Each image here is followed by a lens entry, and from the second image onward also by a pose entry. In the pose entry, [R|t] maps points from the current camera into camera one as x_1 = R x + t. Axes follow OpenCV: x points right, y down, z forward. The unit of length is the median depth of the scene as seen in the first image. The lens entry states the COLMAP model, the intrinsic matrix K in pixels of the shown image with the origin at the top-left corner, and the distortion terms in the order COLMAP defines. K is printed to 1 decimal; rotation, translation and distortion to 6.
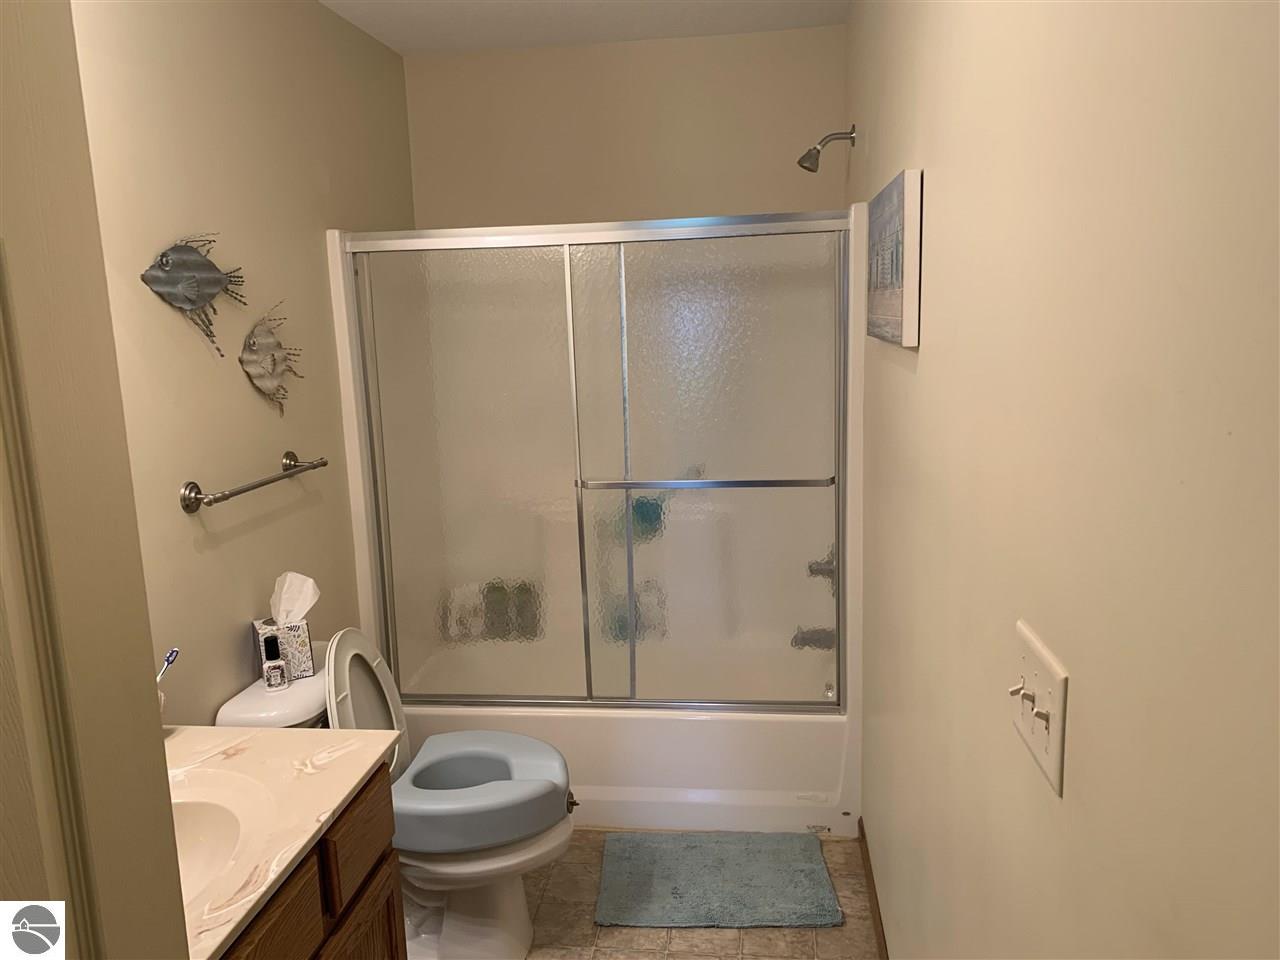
lens RADIAL K [[975.1, 0, 635.6], [0, 975.1, 484.3], [0, 0, 1]] dist [0.040801, -0.050537]
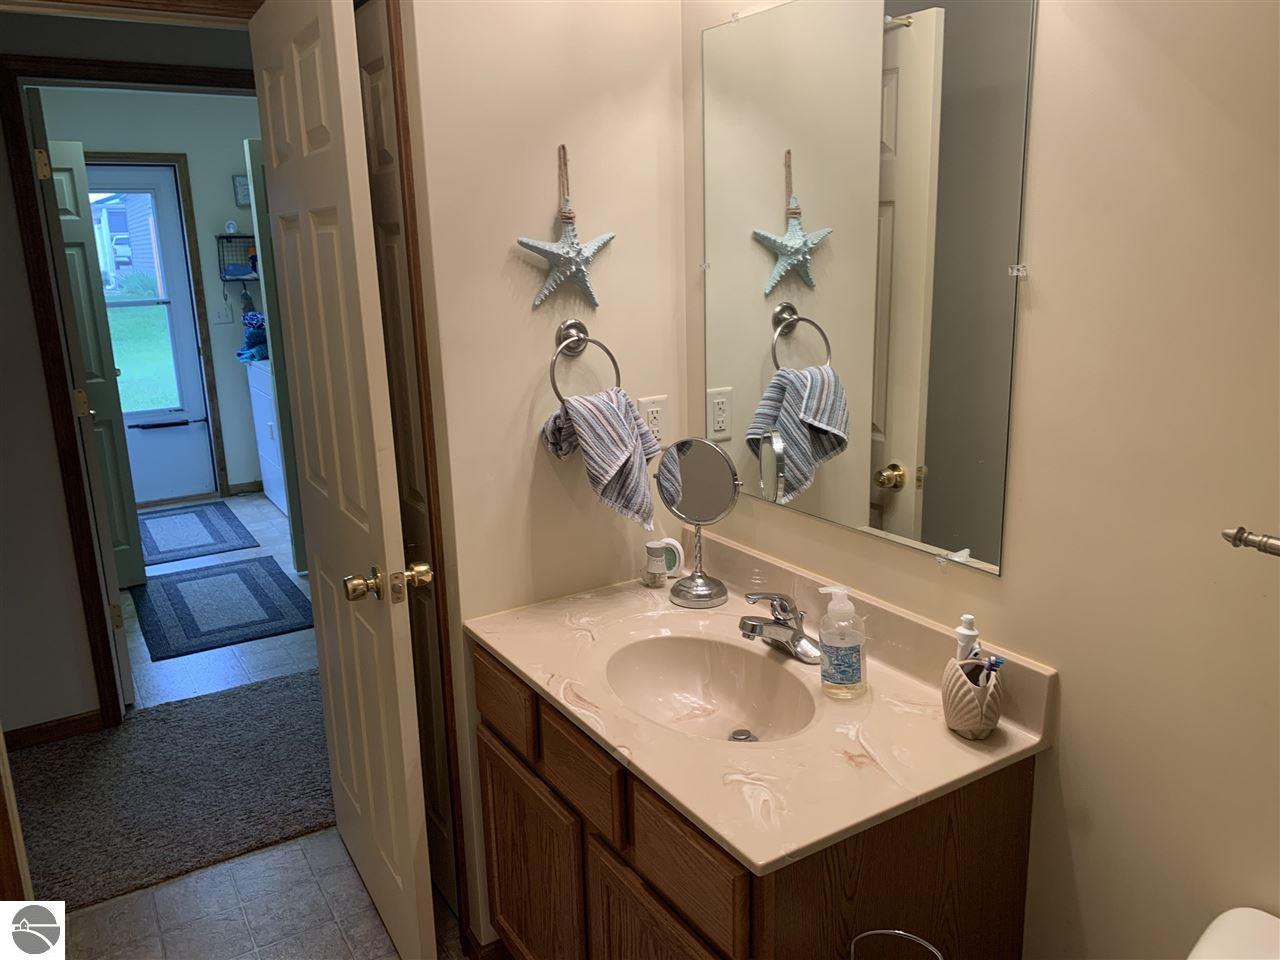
lens RADIAL K [[975.1, 0, 629.8], [0, 975.1, 475.0], [0, 0, 1]] dist [0.040801, -0.050537]
pose [[-0.779733, 0.200568, -0.593117, 0.108498], [-0.054434, 0.922001, 0.383343, -0.156566], [0.623741, 0.331191, -0.707997, 0.888292]]
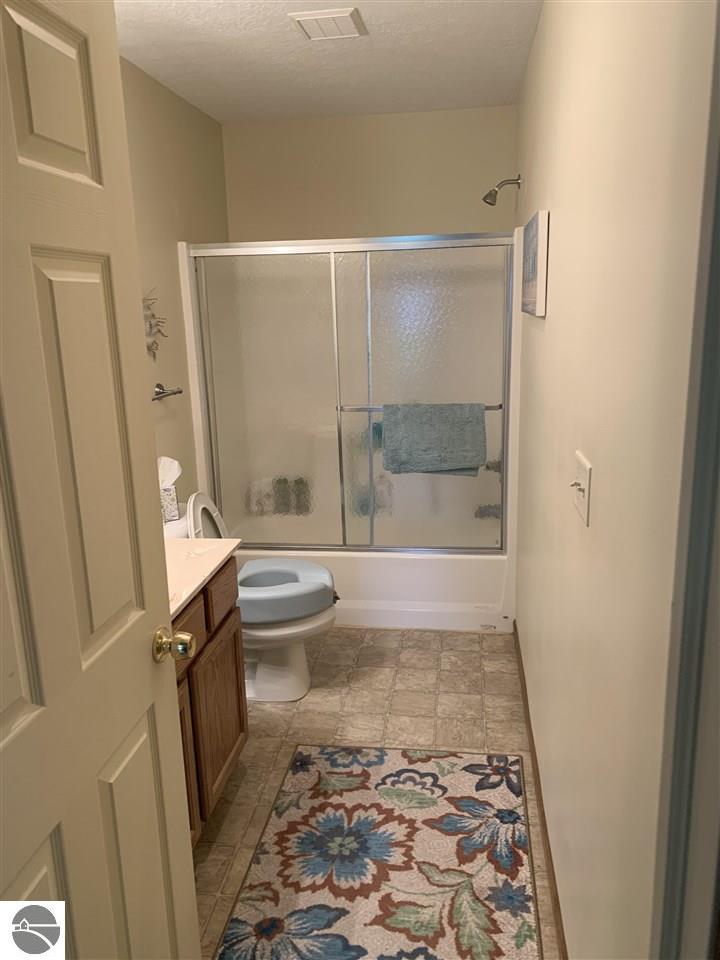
lens RADIAL K [[731.3, 0, 362.9], [0, 731.3, 474.3], [0, 0, 1]] dist [0.040801, -0.050537]
pose [[0.999942, 0.008870, -0.006071, -0.012256], [-0.008521, 0.998431, 0.055337, 0.042773], [0.006552, -0.055282, 0.998449, -0.188965]]
